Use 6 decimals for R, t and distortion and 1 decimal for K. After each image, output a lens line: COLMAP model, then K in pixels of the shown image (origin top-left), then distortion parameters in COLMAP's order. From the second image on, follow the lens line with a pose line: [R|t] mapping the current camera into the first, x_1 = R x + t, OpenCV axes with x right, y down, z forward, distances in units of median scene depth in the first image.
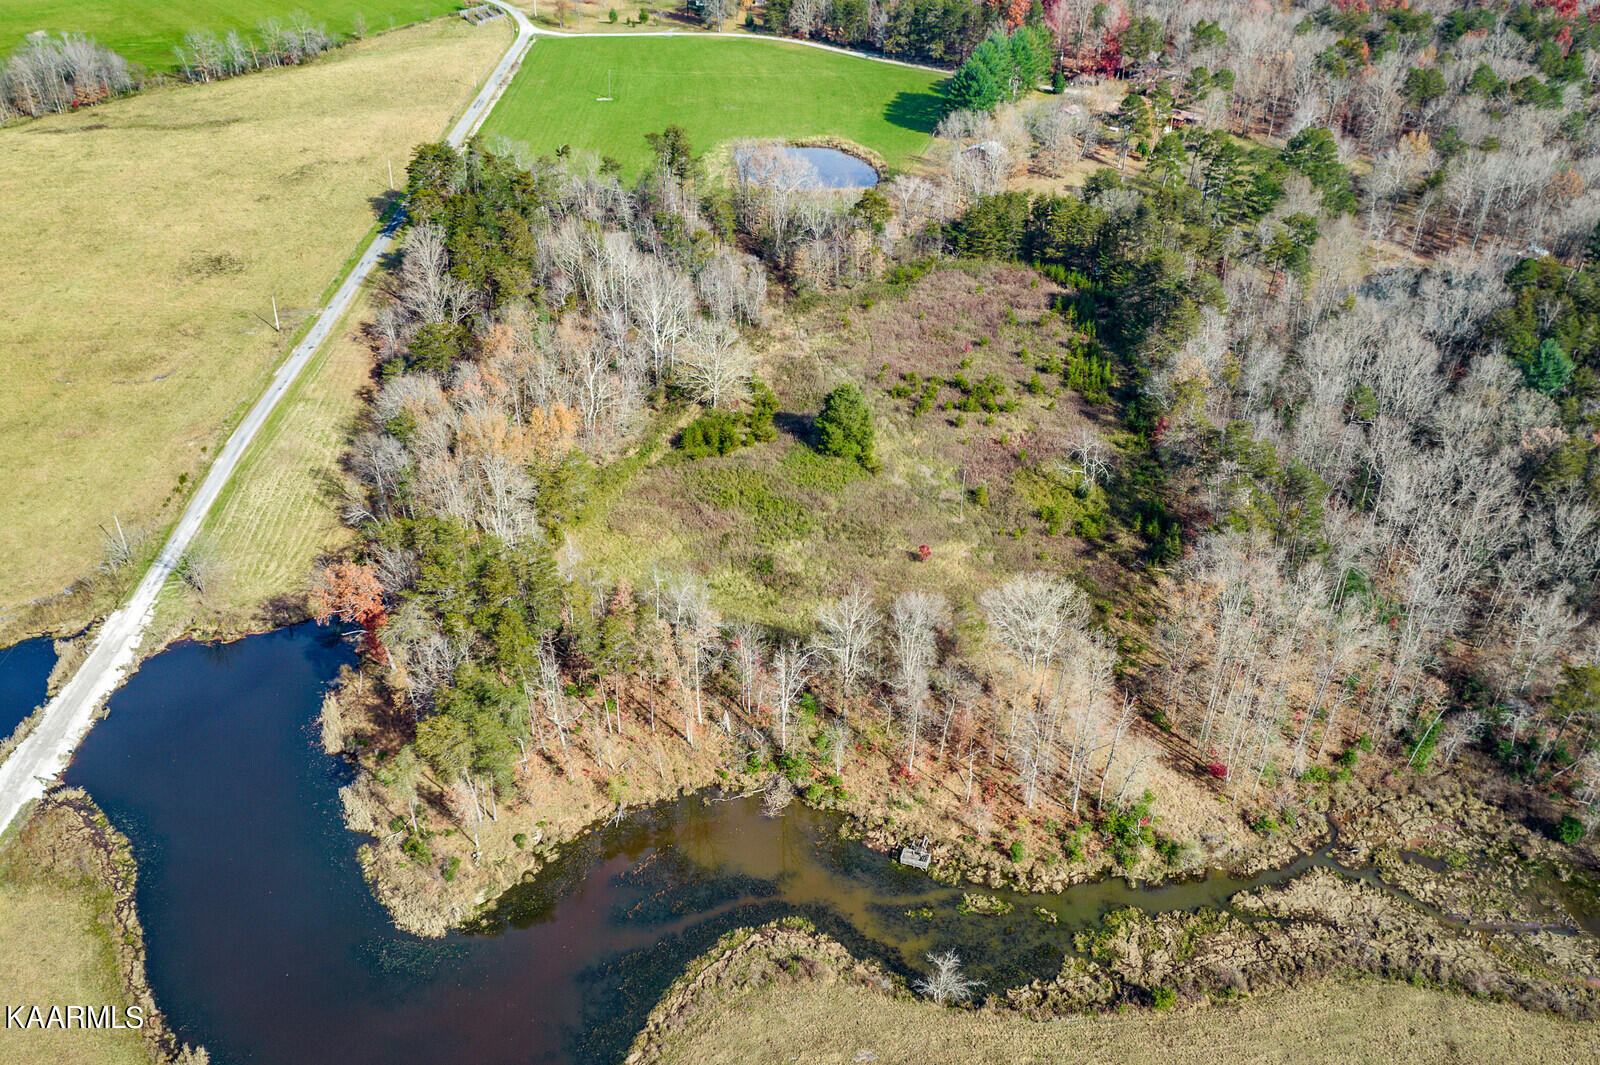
lens RADIAL K [[1394.3, 0, 798.3], [0, 1394.3, 722.4], [0, 0, 1]] dist [-0.078845, 0.067112]
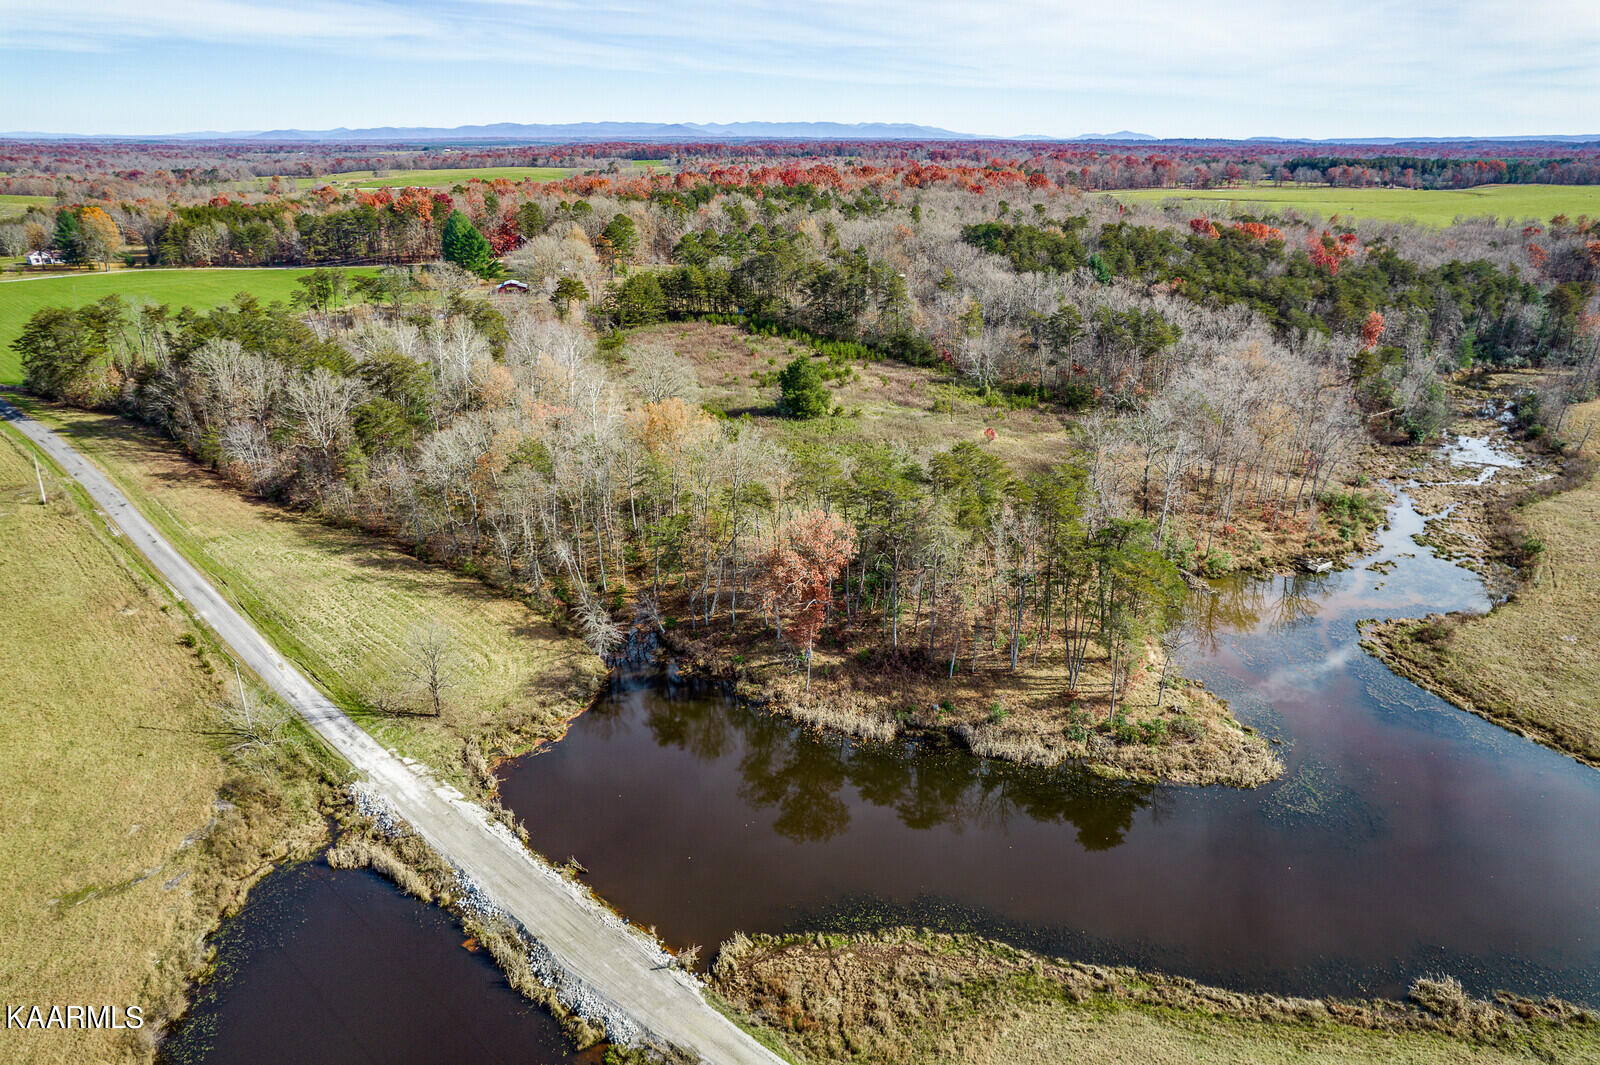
lens RADIAL K [[1031.0, 0, 800.0], [0, 1031.0, 532.5], [0, 0, 1]] dist [-0.085249, 0.078095]
pose [[0.656358, -0.275666, 0.702284, -0.657400], [0.466150, 0.880095, -0.090204, -0.045823], [-0.593211, 0.386576, 0.706159, 0.512940]]
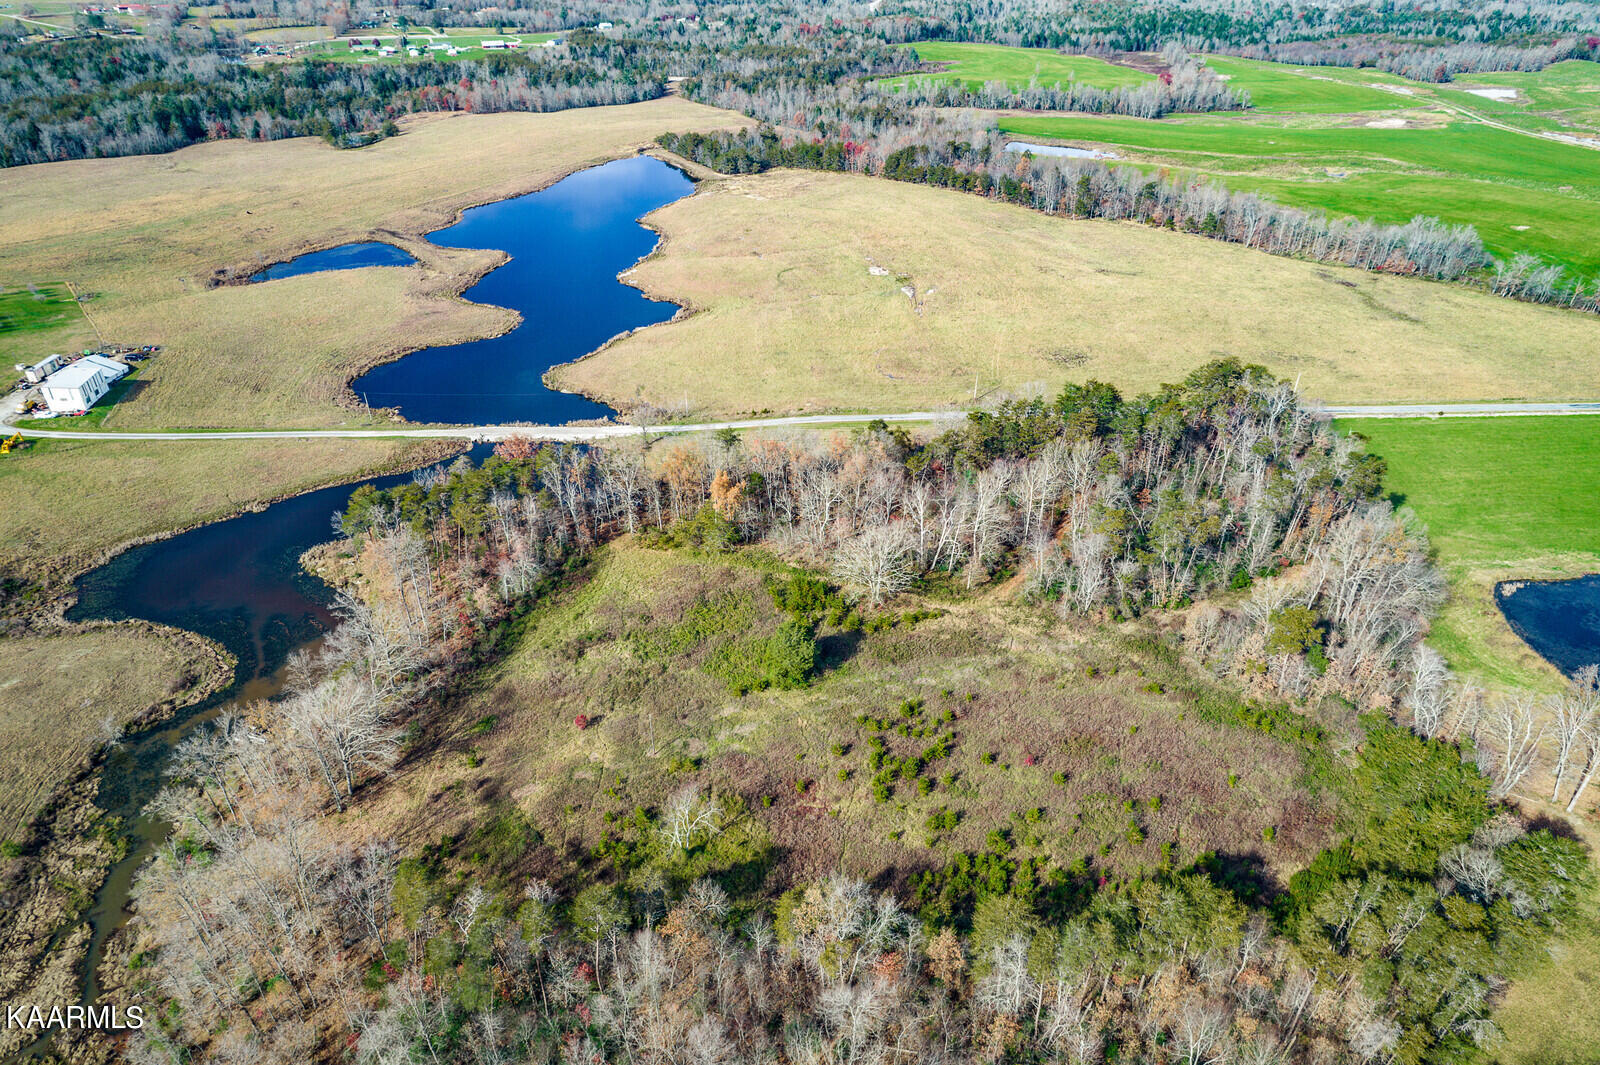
lens RADIAL K [[1031.0, 0, 800.0], [0, 1031.0, 532.5], [0, 0, 1]] dist [-0.085249, 0.078095]
pose [[0.026777, 0.527660, -0.849033, 0.695322], [-0.623797, 0.672499, 0.398274, -0.646337], [0.781127, 0.518960, 0.347161, 0.785428]]
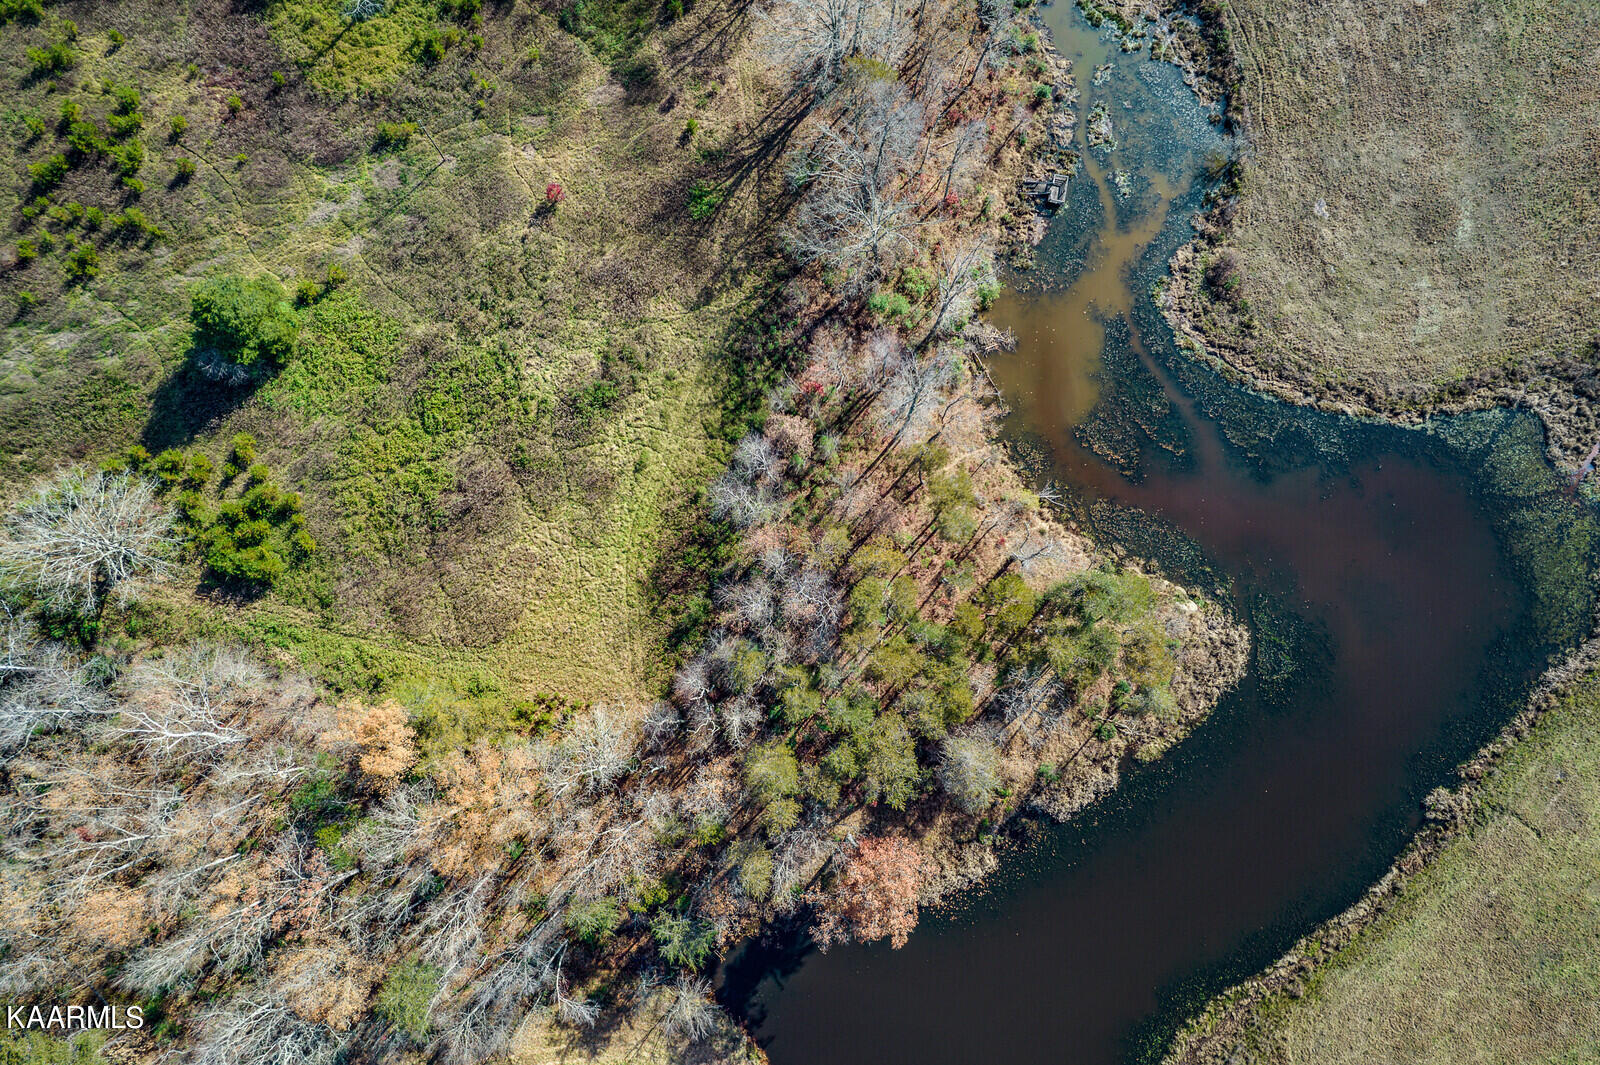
lens RADIAL K [[1031.0, 0, 800.0], [0, 1031.0, 532.5], [0, 0, 1]] dist [-0.085249, 0.078095]
pose [[-0.145258, -0.981496, 0.124766, -0.179149], [0.614316, 0.009380, 0.789004, -0.476258], [-0.775574, 0.191255, 0.601586, 0.604171]]
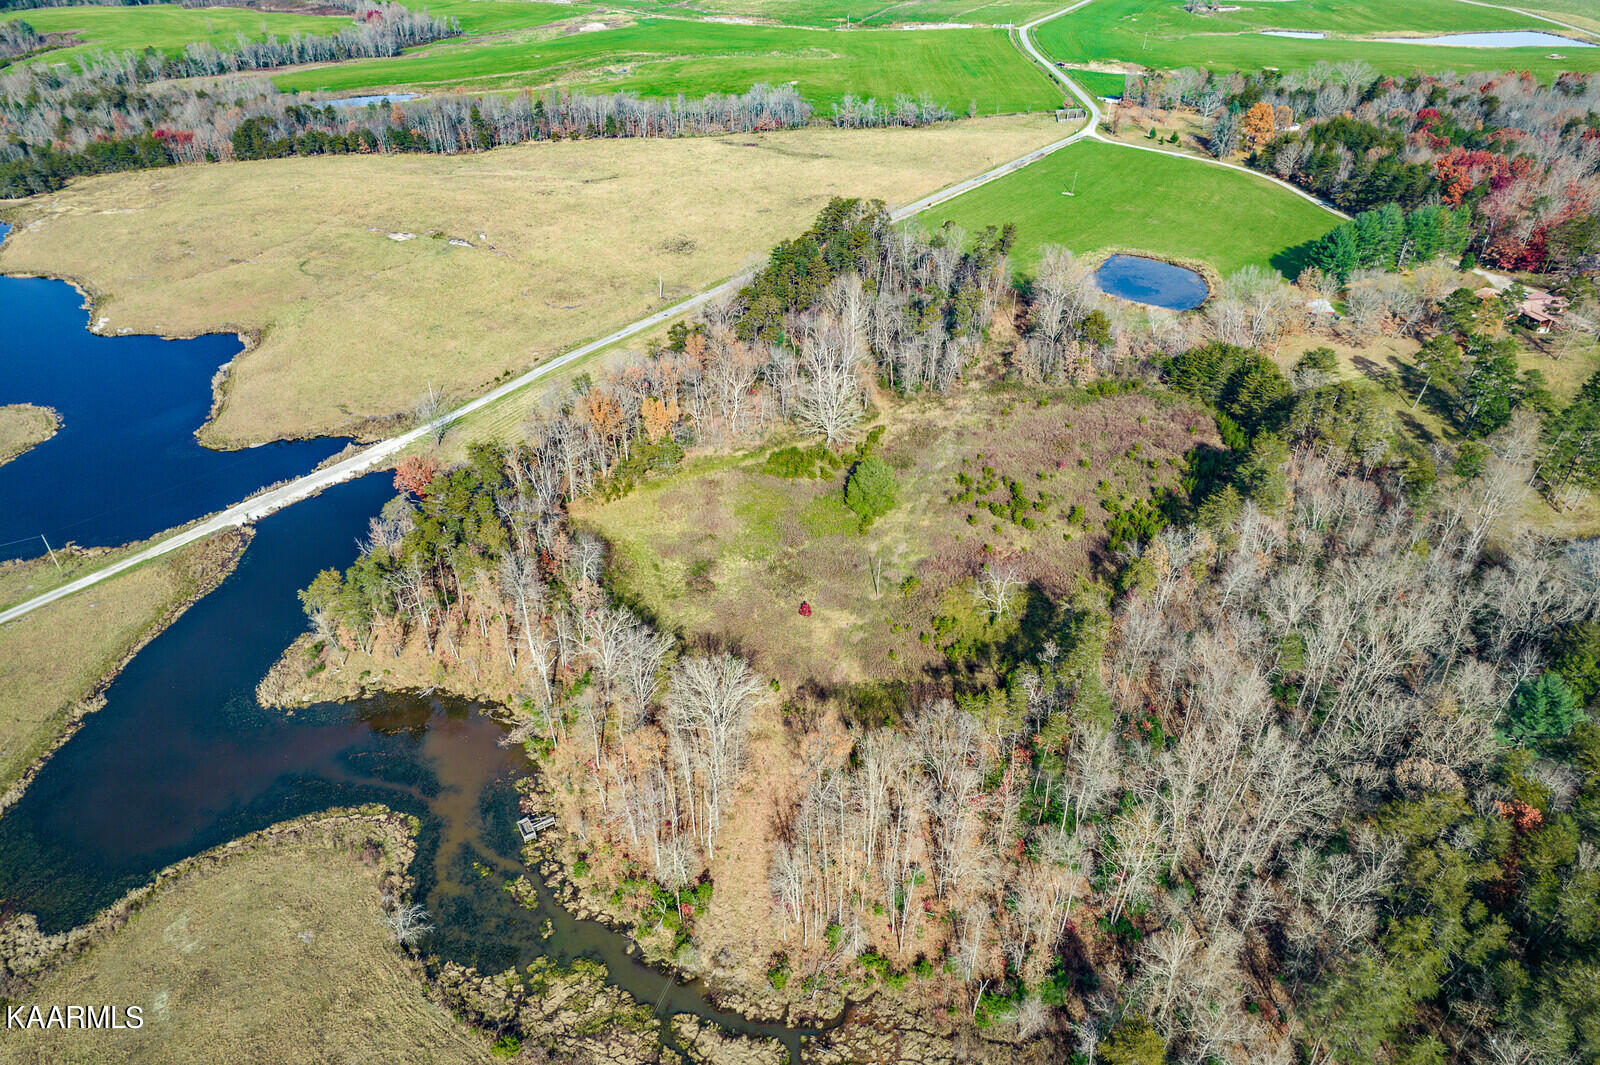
lens RADIAL K [[1031.0, 0, 800.0], [0, 1031.0, 532.5], [0, 0, 1]] dist [-0.085249, 0.078095]
pose [[0.774460, 0.359263, -0.520713, 0.514605], [-0.393306, 0.918128, 0.048490, -0.223143], [0.495502, 0.167246, 0.852354, 0.253914]]
